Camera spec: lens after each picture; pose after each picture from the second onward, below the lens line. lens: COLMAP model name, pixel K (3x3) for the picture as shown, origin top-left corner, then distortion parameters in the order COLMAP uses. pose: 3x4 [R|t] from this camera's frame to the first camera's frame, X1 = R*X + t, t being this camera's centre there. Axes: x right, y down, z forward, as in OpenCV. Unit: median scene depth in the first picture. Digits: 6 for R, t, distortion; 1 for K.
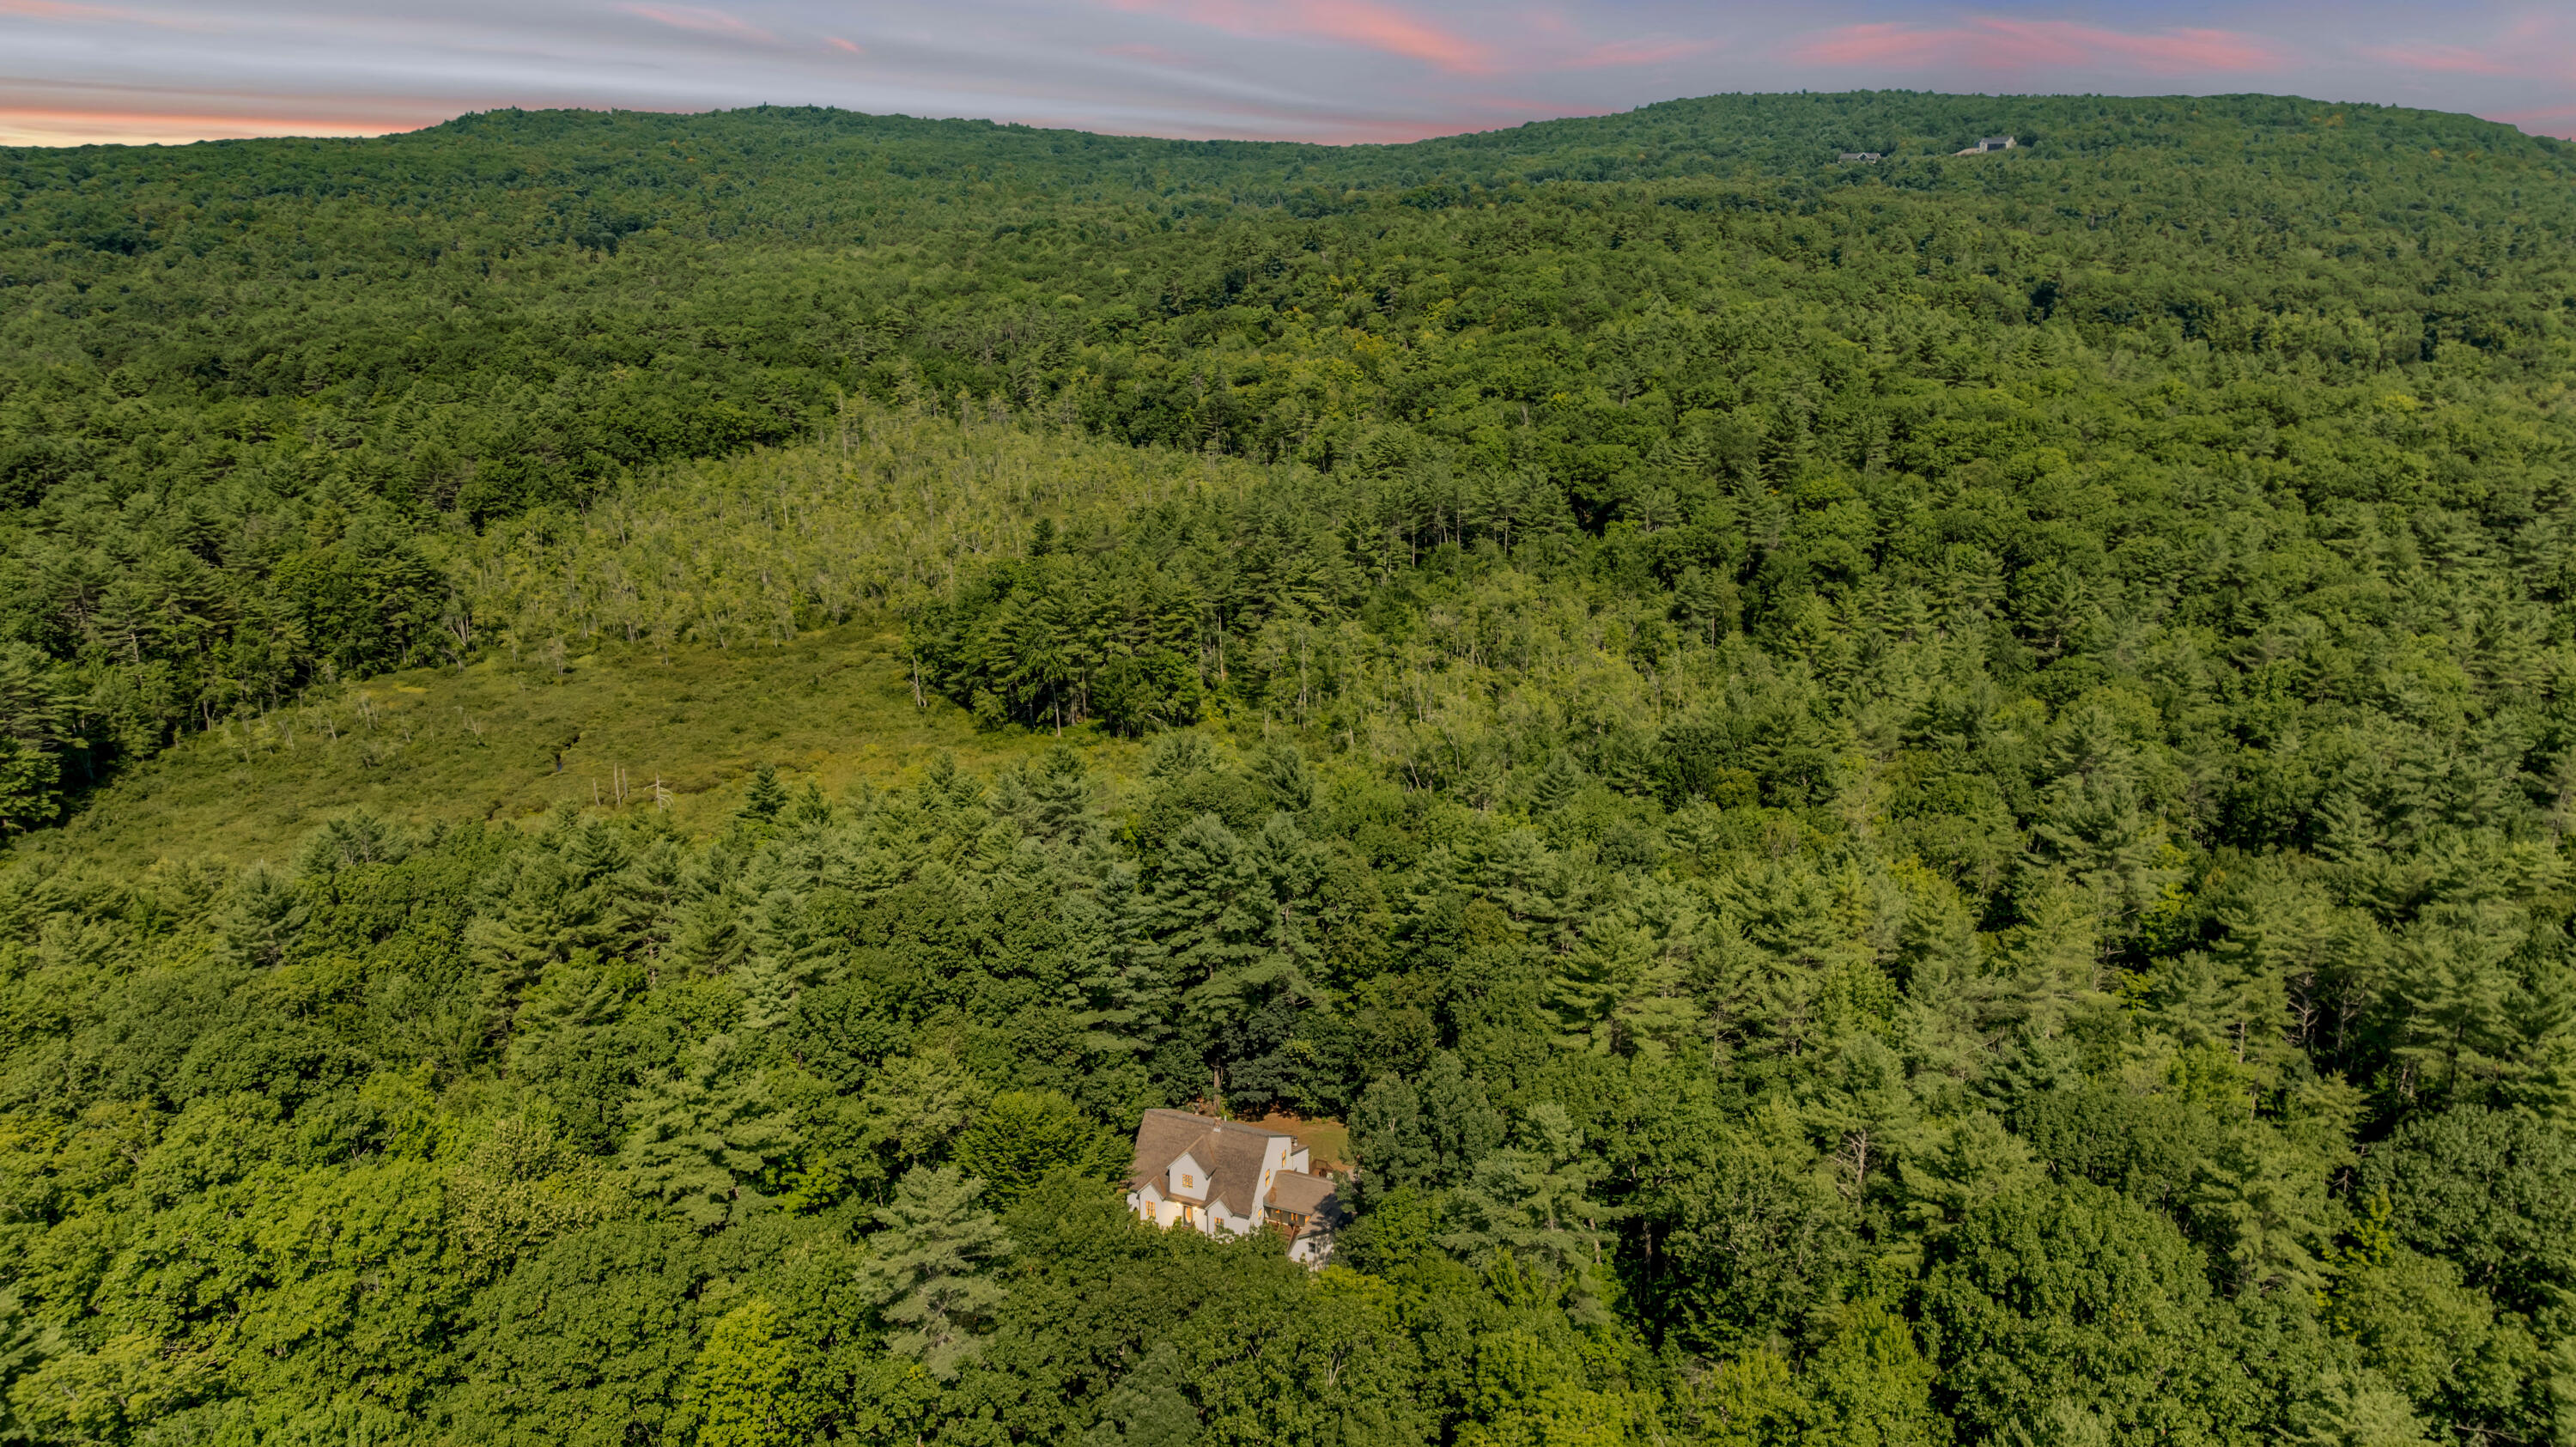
lens RADIAL K [[1849.9, 0, 1288.0], [0, 1849.9, 723.5], [0, 0, 1]] dist [-0.018505, -0.009177]
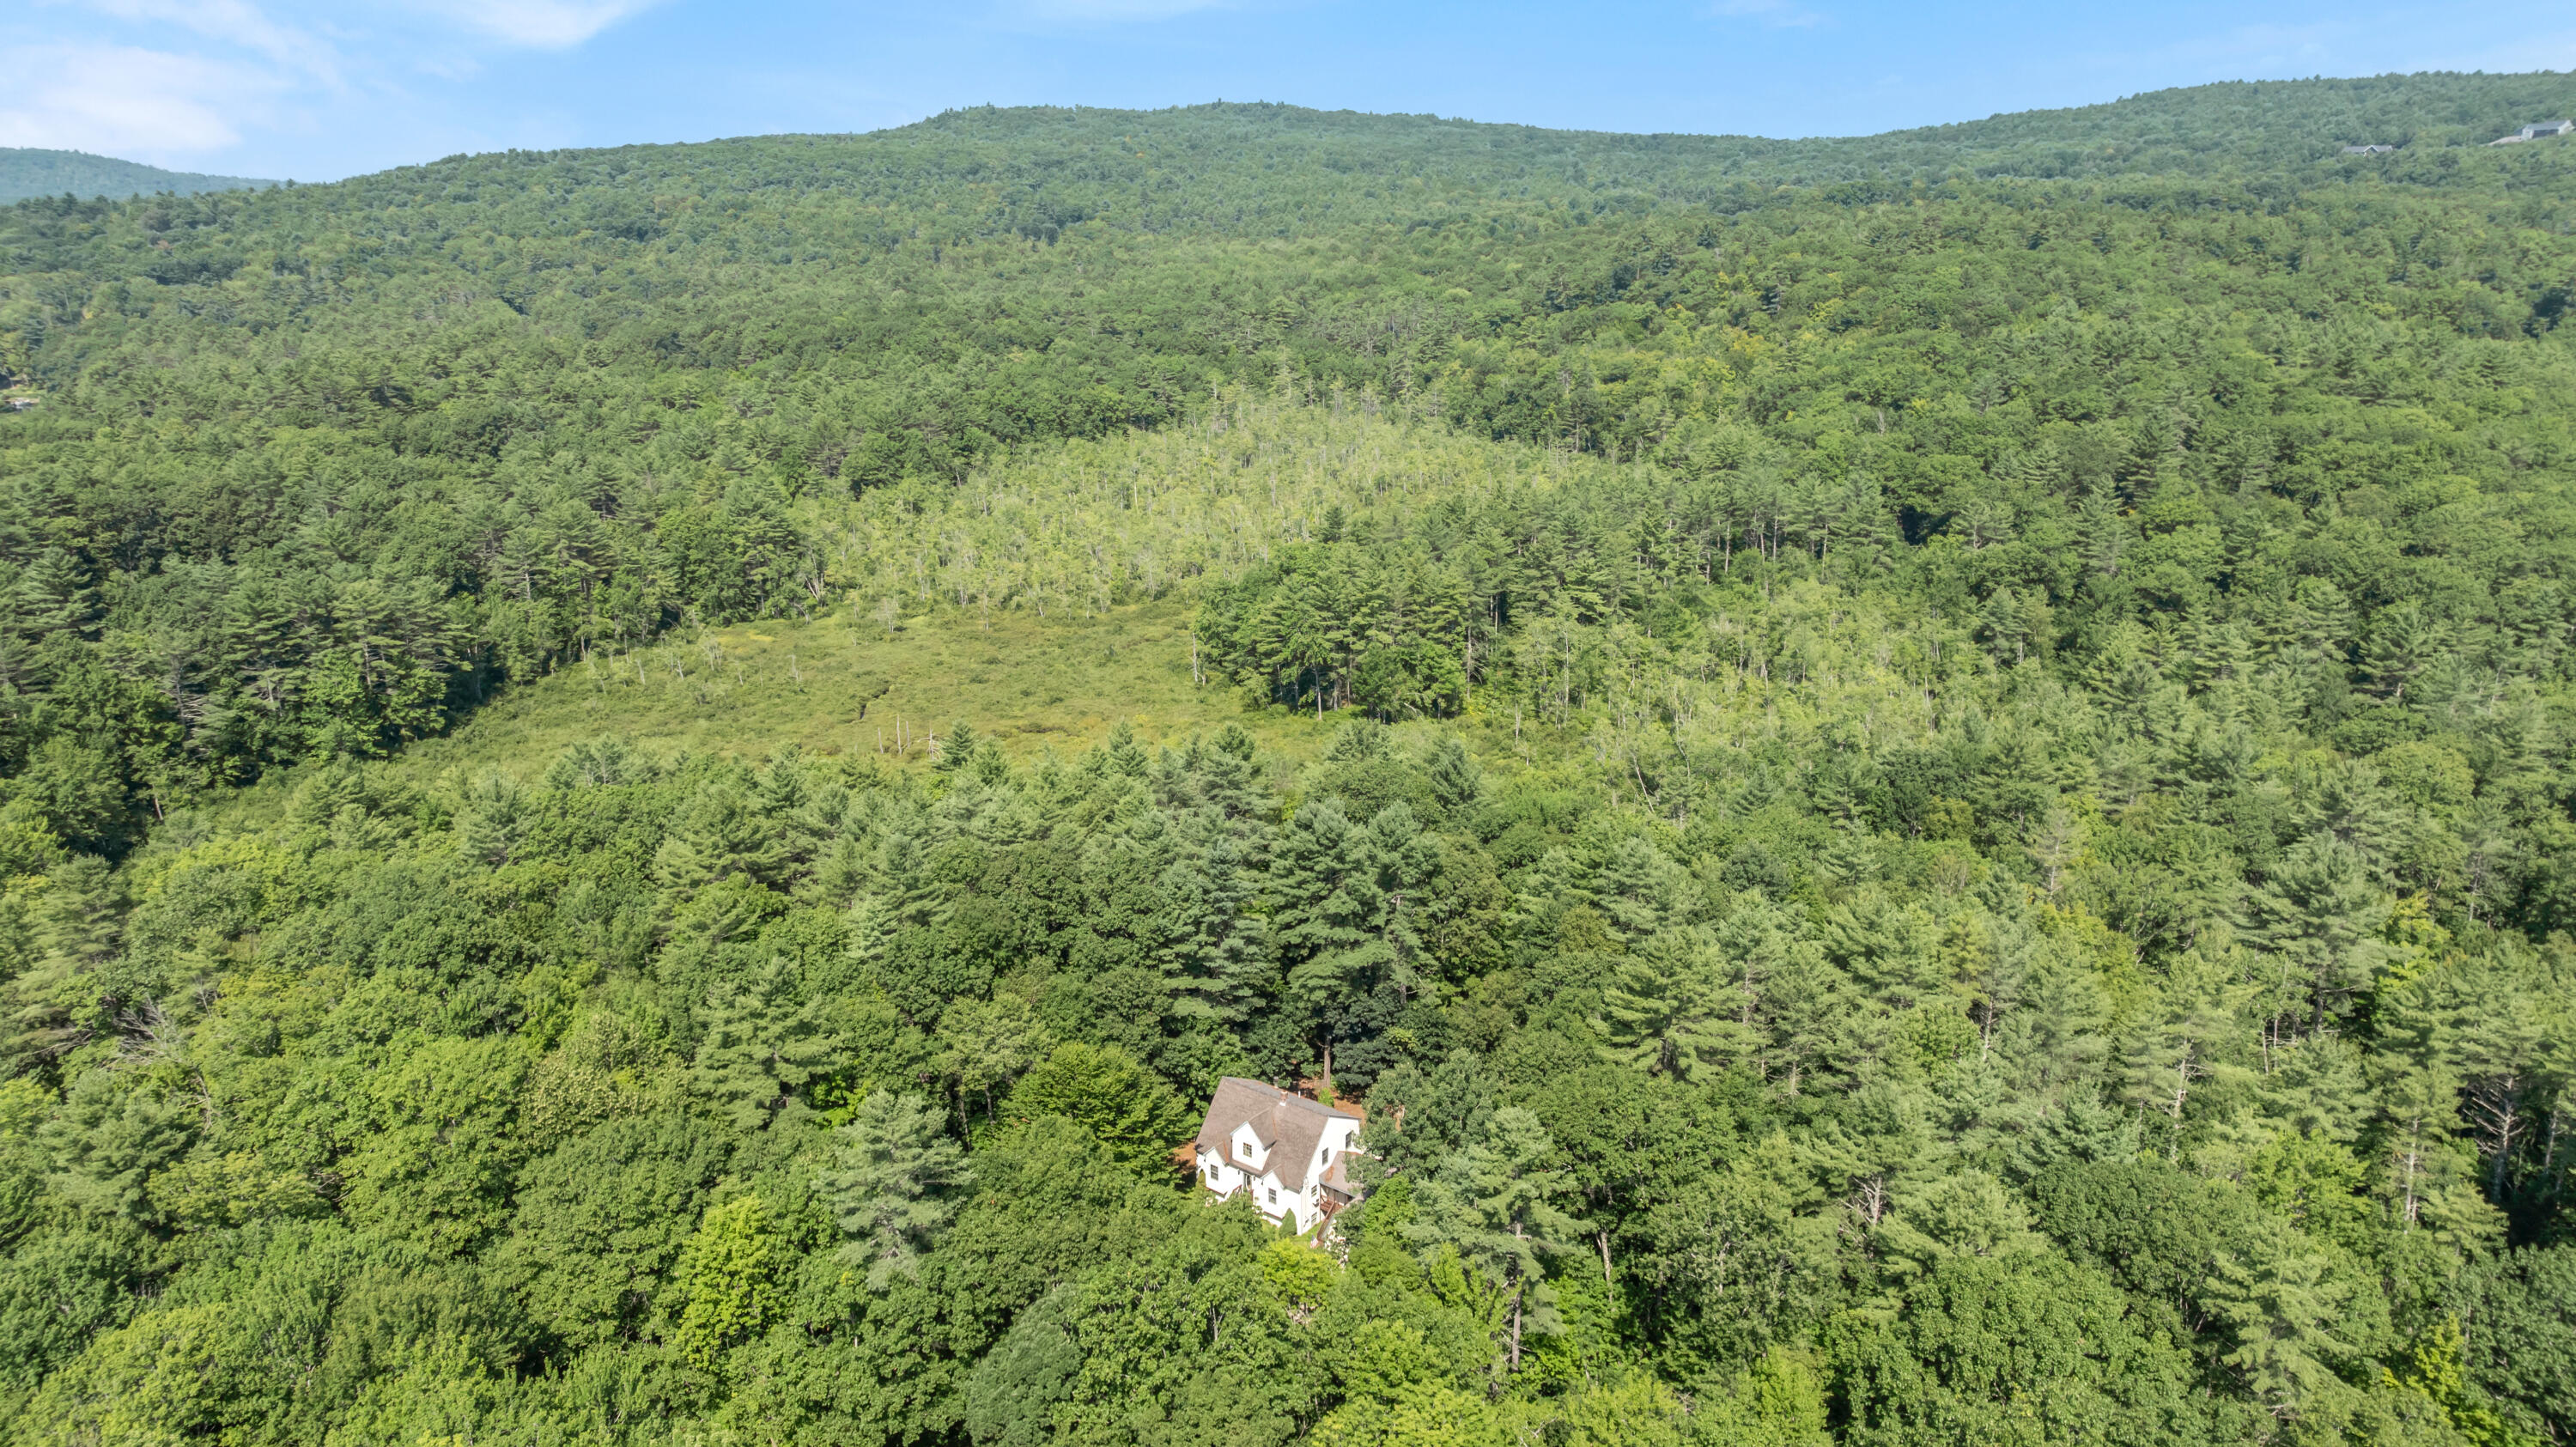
lens RADIAL K [[1849.9, 0, 1288.0], [0, 1849.9, 723.5], [0, 0, 1]] dist [-0.018505, -0.009177]
pose [[0.969153, 0.068944, -0.236619, 0.103717], [-0.068273, 0.997606, 0.011037, -0.001060], [0.236813, 0.005458, 0.971540, 0.002315]]
